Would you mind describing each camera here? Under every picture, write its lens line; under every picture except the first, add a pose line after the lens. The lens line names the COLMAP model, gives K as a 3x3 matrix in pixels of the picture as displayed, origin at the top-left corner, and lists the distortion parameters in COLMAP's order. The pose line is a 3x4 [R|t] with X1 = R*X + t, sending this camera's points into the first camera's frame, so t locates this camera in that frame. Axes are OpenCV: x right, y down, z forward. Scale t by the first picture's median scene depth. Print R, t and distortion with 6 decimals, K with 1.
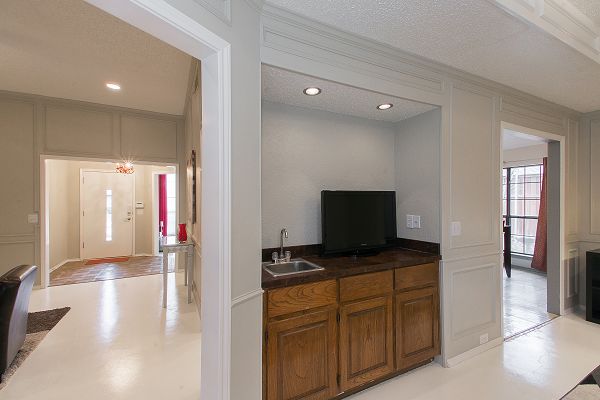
lens RADIAL K [[262.6, 0, 300.0], [0, 262.6, 200.0], [0, 0, 1]] dist [0.003566, 0.000016]
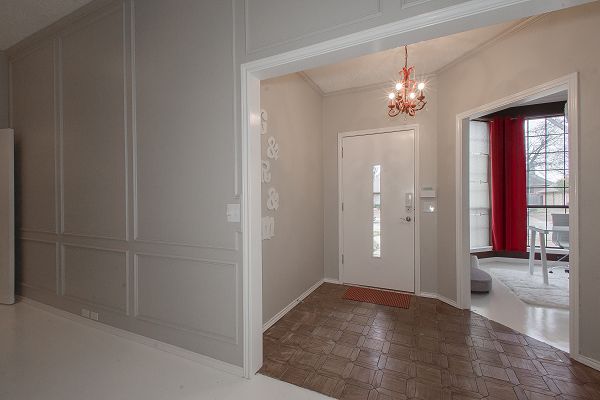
lens RADIAL K [[262.6, 0, 300.0], [0, 262.6, 200.0], [0, 0, 1]] dist [0.003566, 0.000016]
pose [[0.608658, -0.001343, -0.793431, -0.392680], [0.008707, 0.999950, 0.004987, 0.031082], [0.793385, -0.009944, 0.608639, 0.543841]]
